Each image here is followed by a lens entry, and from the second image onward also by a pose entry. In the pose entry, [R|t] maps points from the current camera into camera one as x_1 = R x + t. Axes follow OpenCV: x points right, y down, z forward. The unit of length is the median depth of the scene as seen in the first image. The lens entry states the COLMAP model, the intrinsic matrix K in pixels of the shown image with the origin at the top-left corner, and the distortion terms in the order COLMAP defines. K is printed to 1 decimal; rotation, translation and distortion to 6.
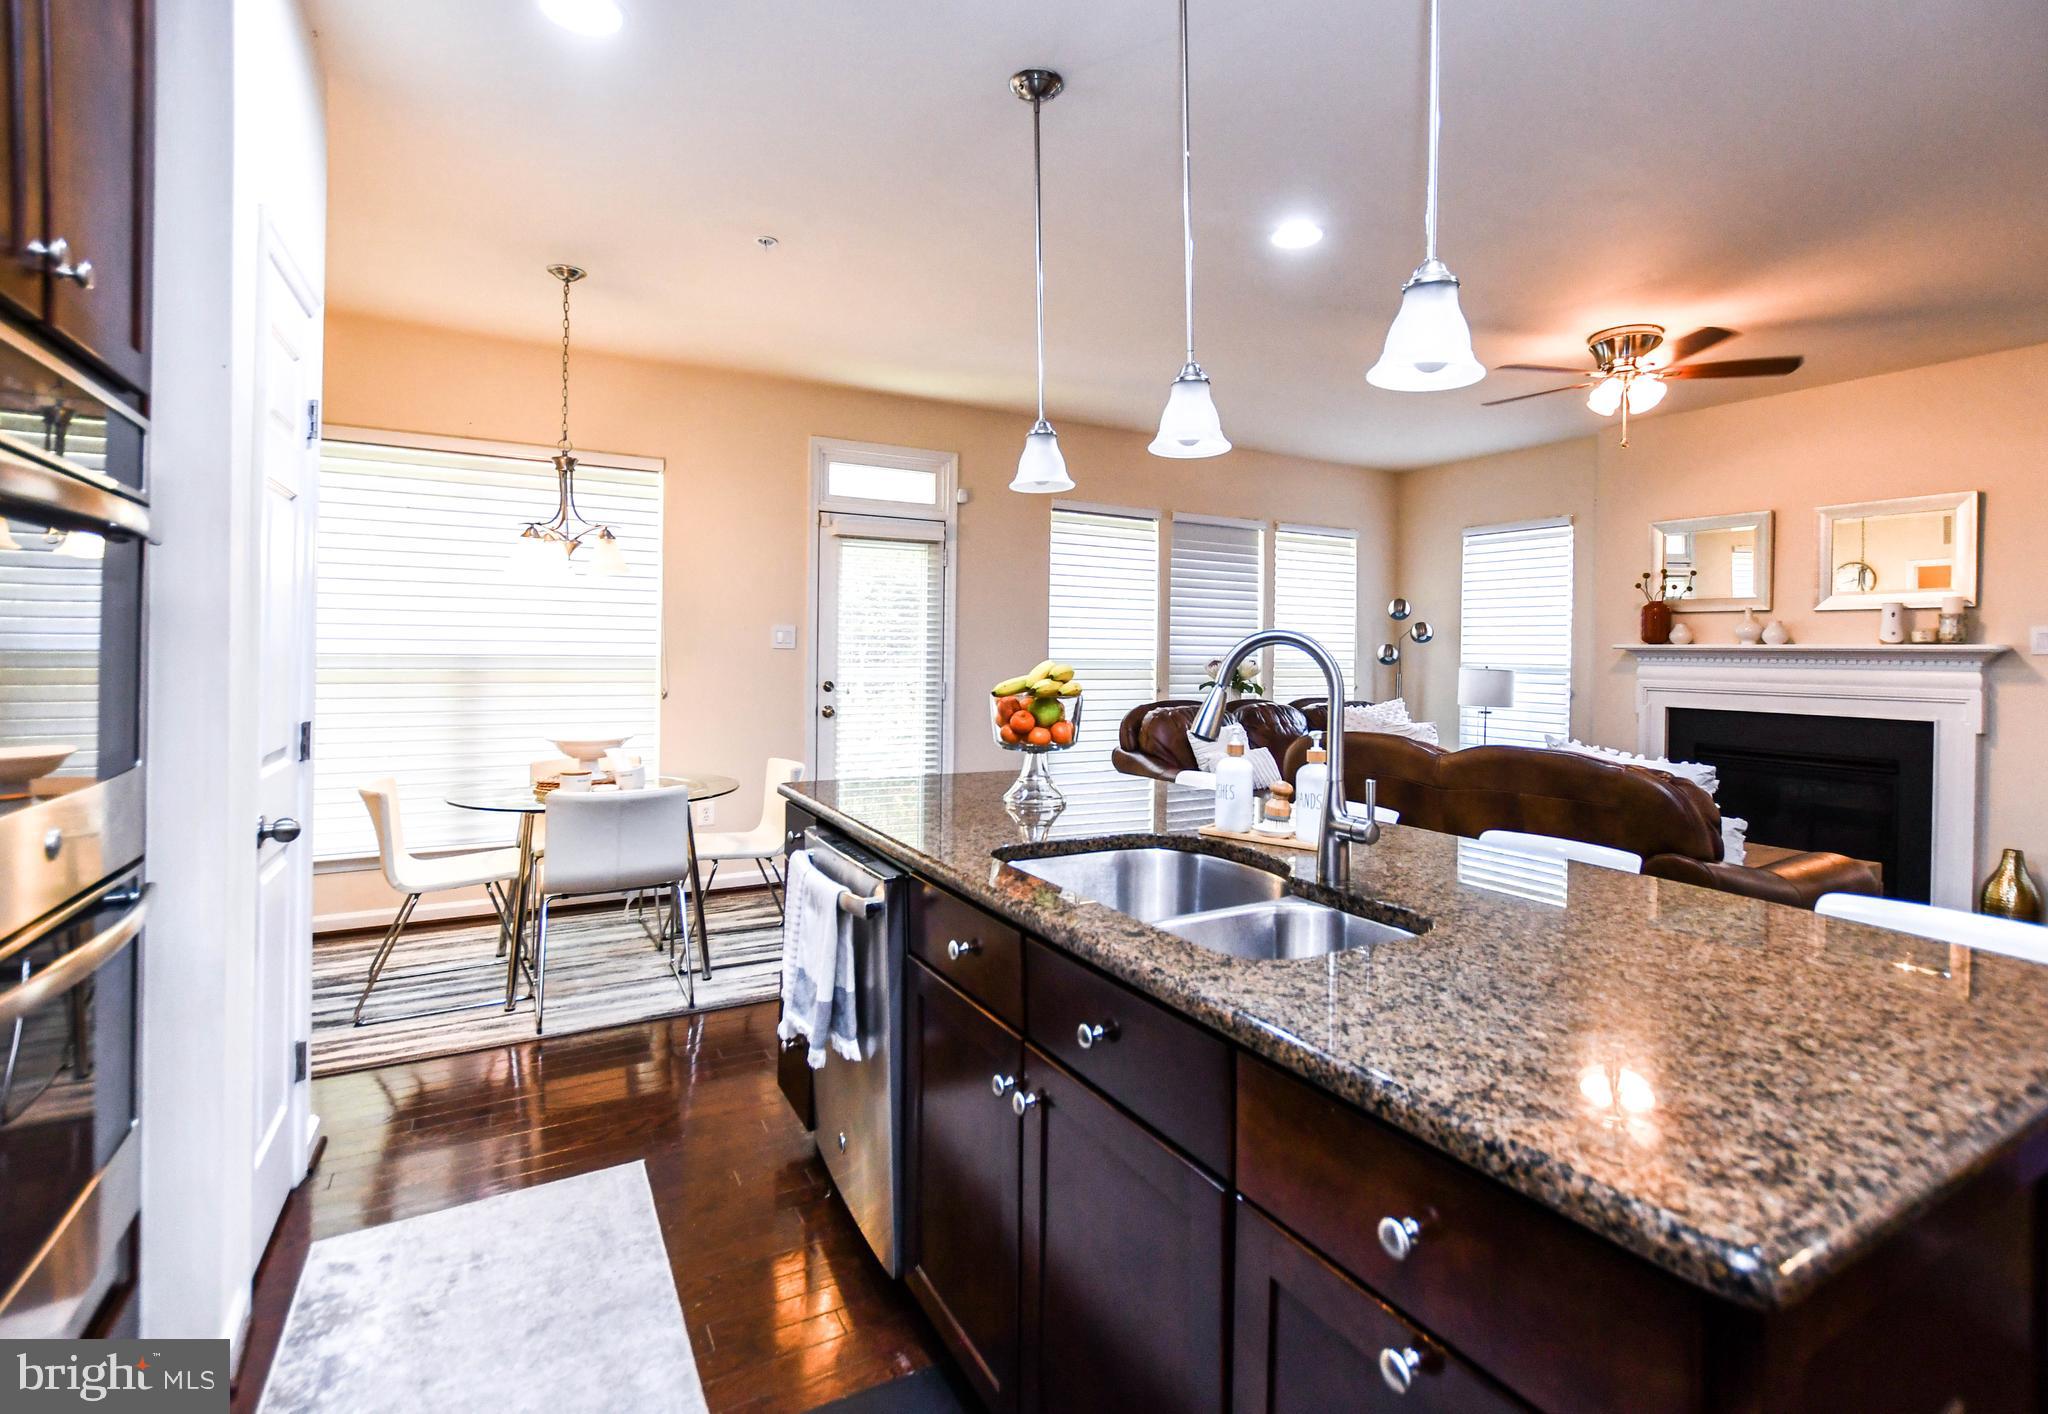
lens RADIAL K [[959.7, 0, 1030.5], [0, 959.7, 658.2], [0, 0, 1]] dist [-0.017458, 0.001411]
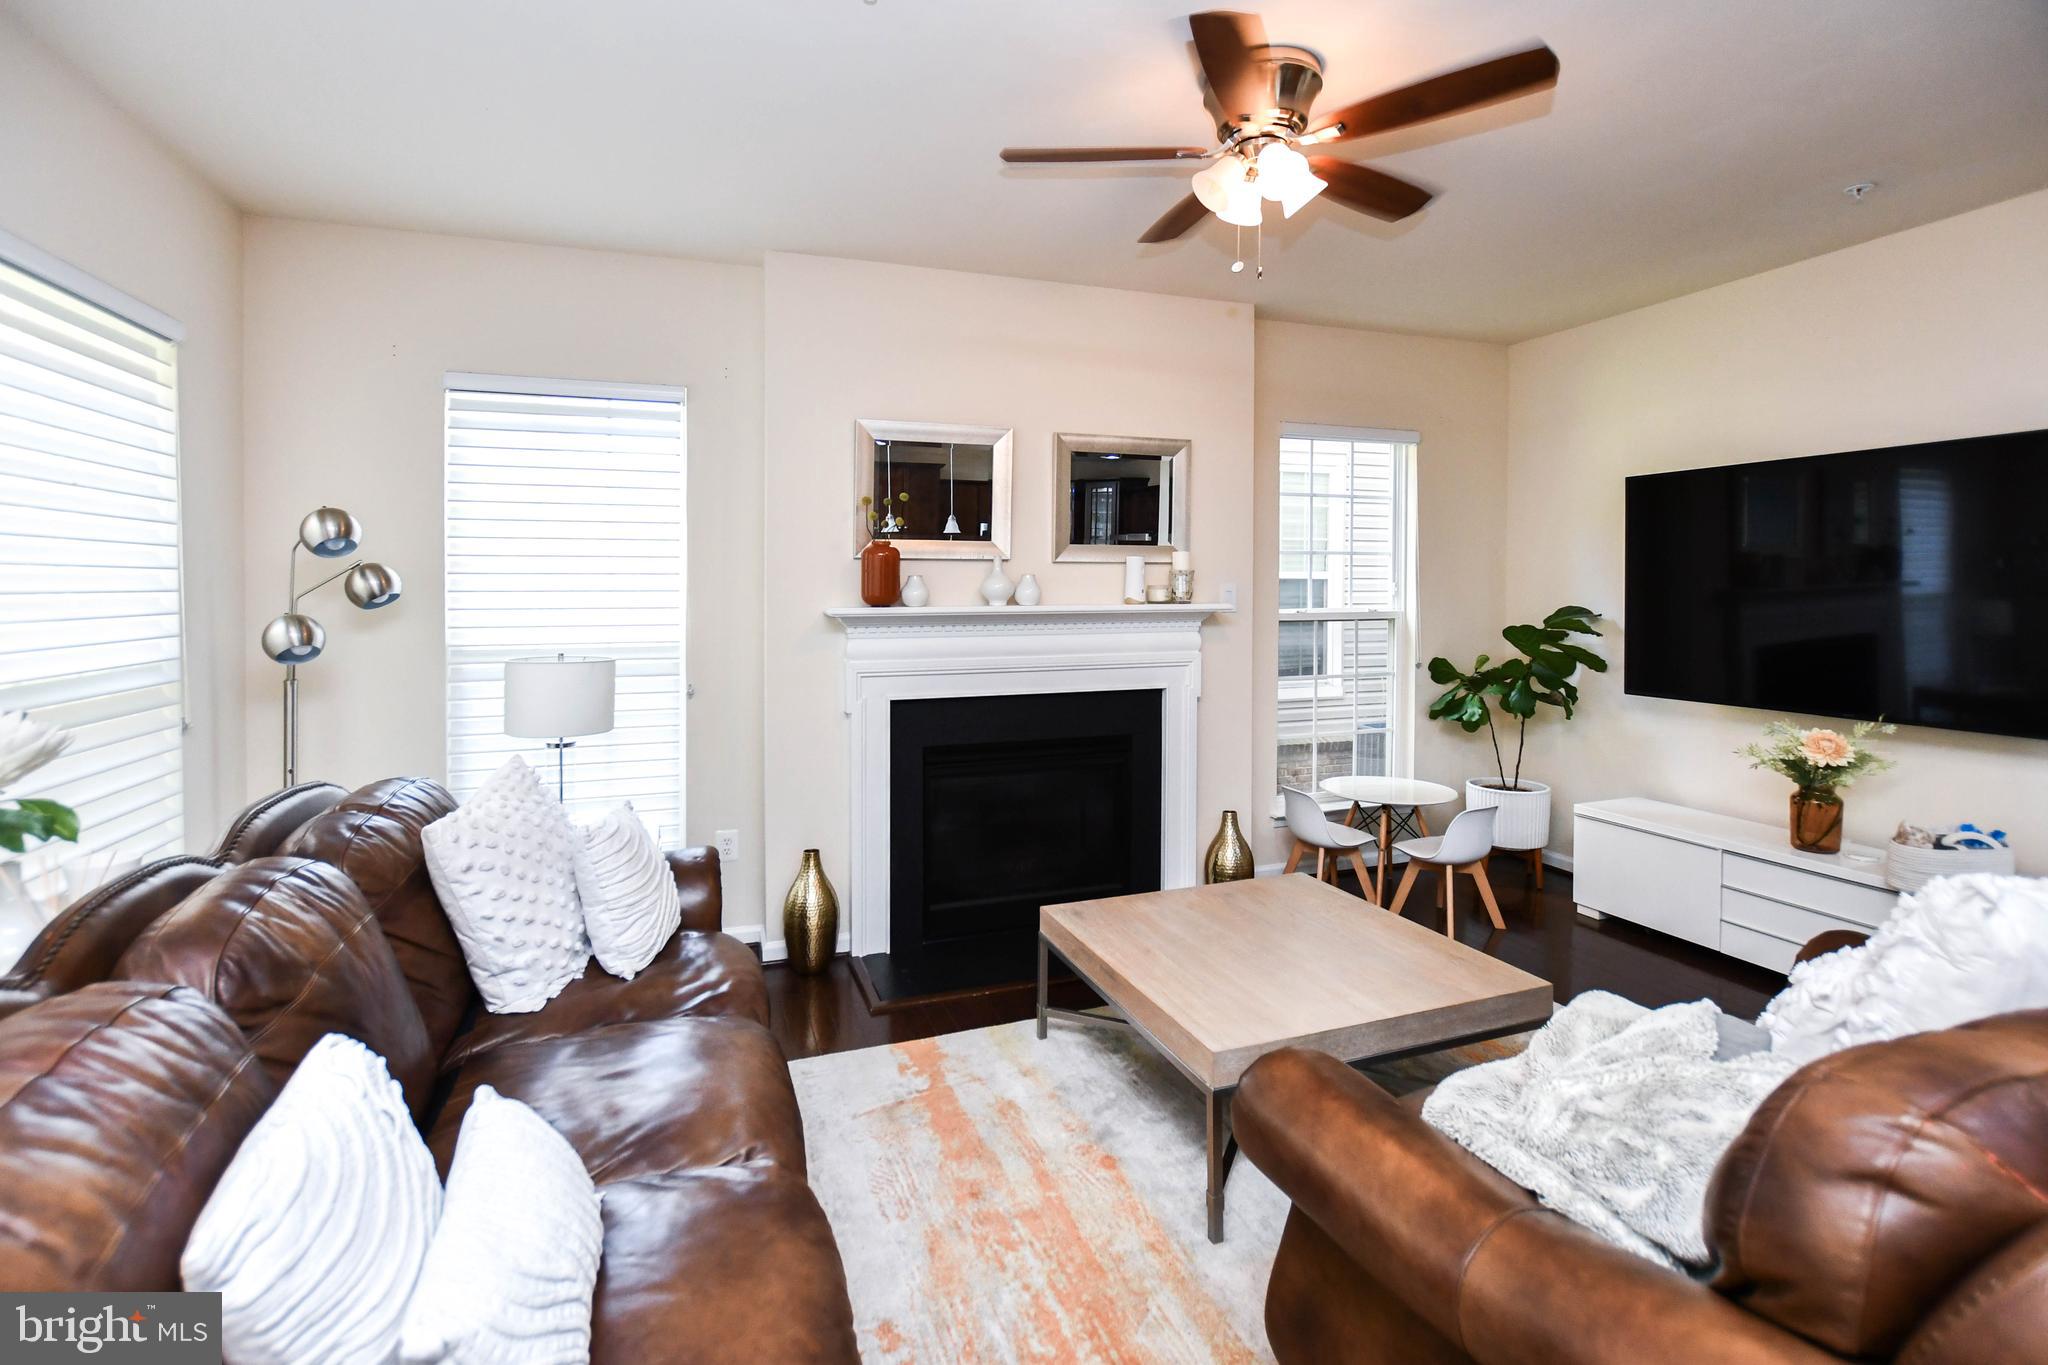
lens RADIAL K [[936.9, 0, 984.8], [0, 936.9, 611.6], [0, 0, 1]] dist [-0.009440, 0.003688]
pose [[0.170382, -0.044003, 0.984395, 0.032605], [0.012587, 0.999018, 0.042478, -0.037551], [-0.985298, 0.005153, 0.170769, 0.809165]]
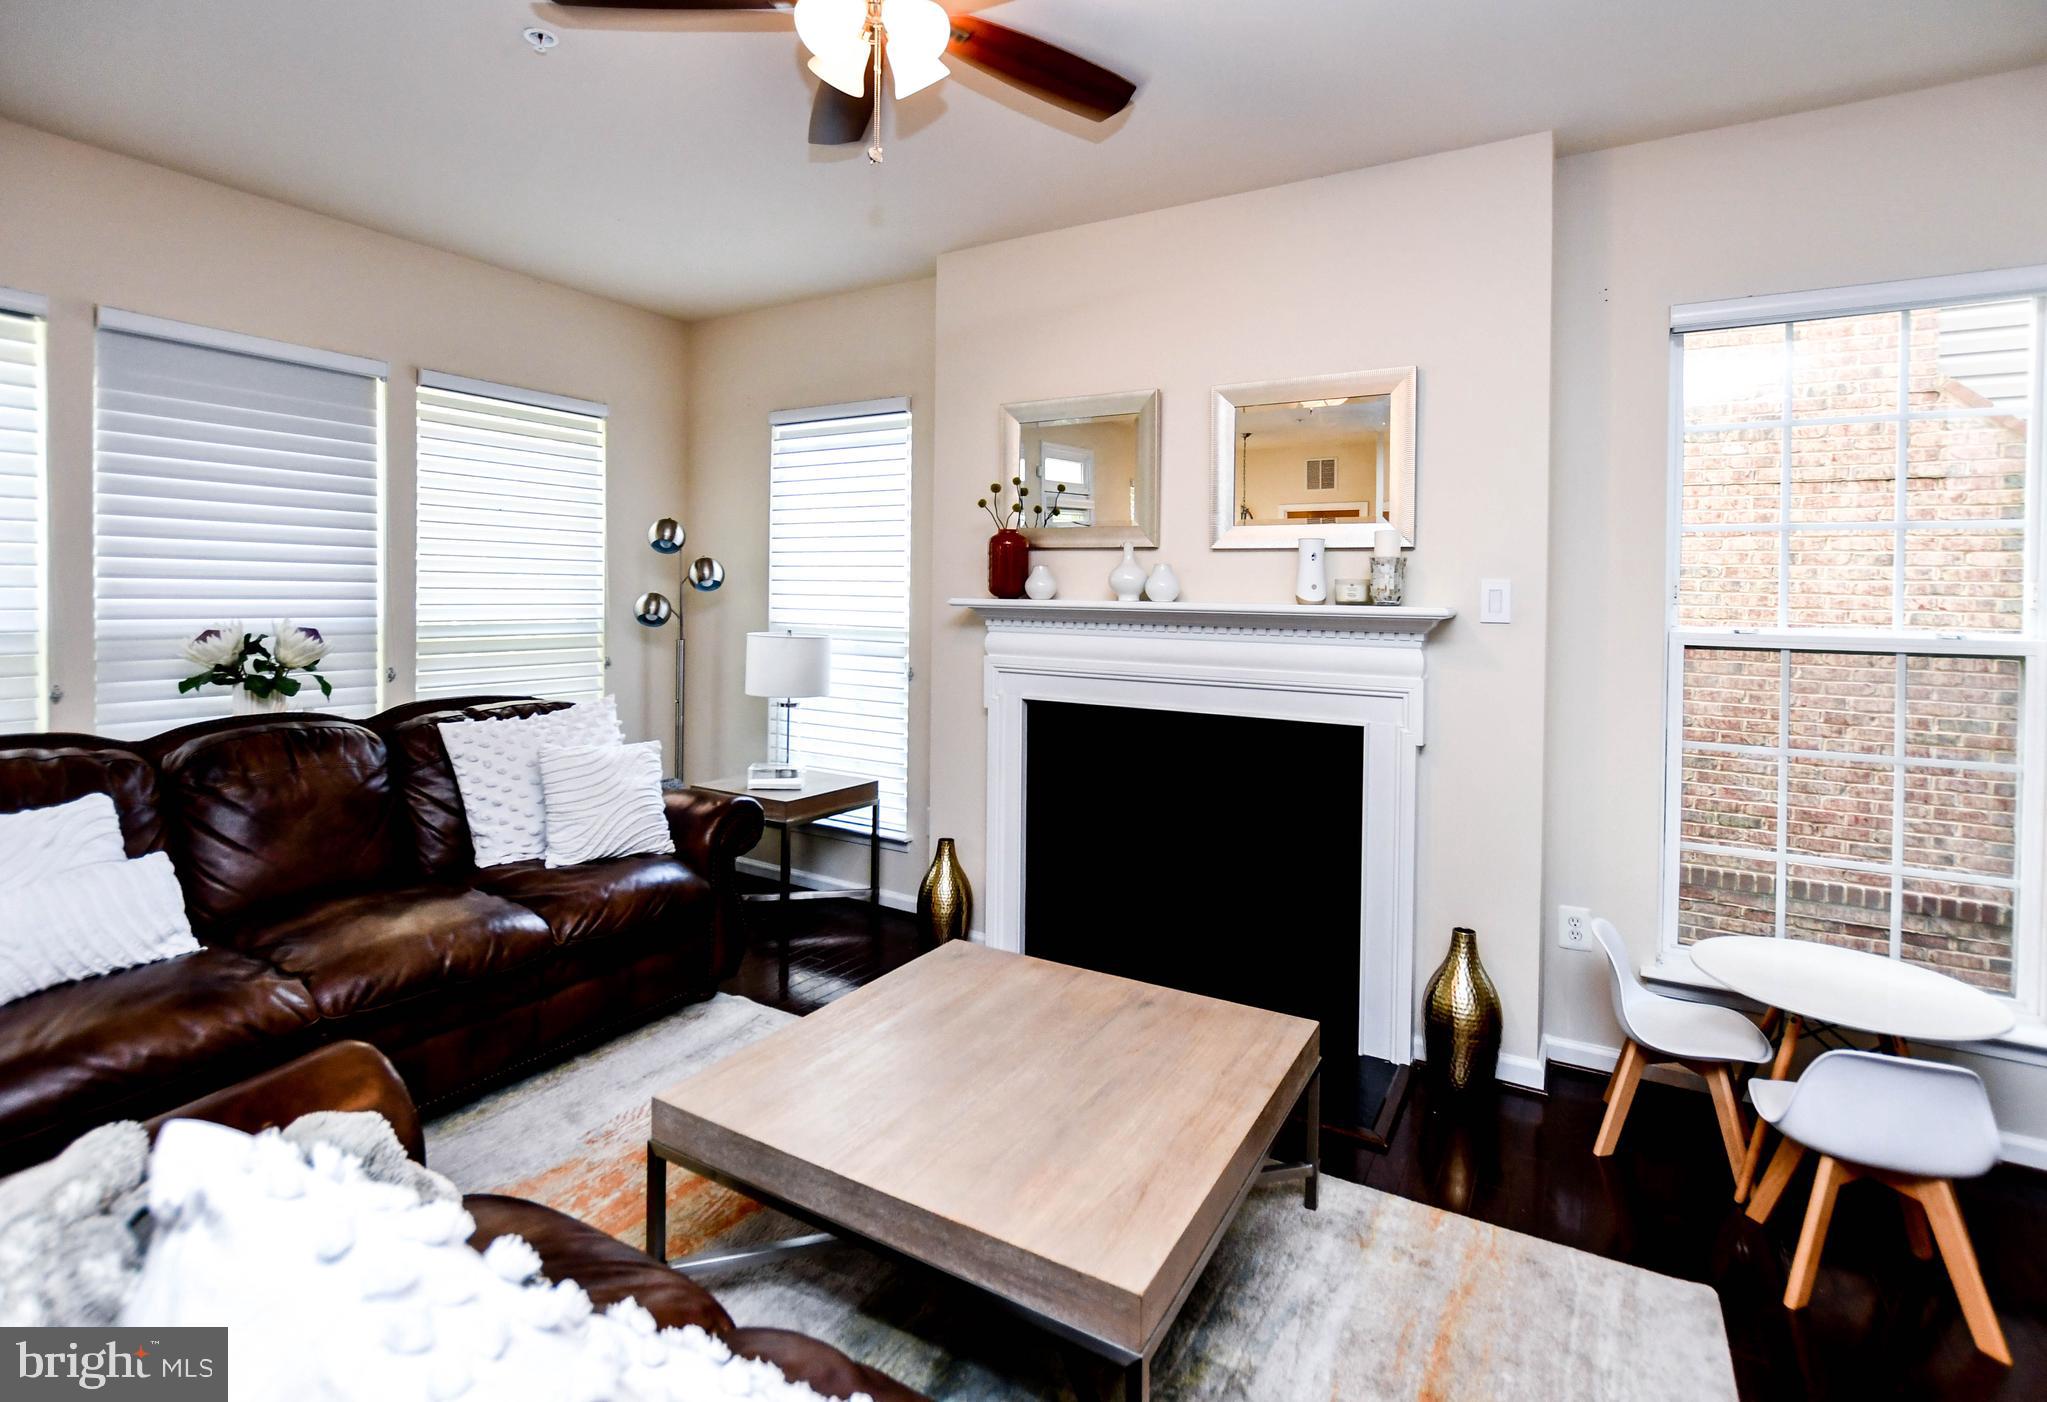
lens RADIAL K [[969.9, 0, 1039.7], [0, 969.9, 596.7], [0, 0, 1]] dist [-0.001625, 0.000717]
pose [[0.862820, -0.002039, 0.505508, 0.348421], [0.000104, 0.999993, 0.003857, -0.018231], [-0.505512, -0.003275, 0.862813, 0.435898]]
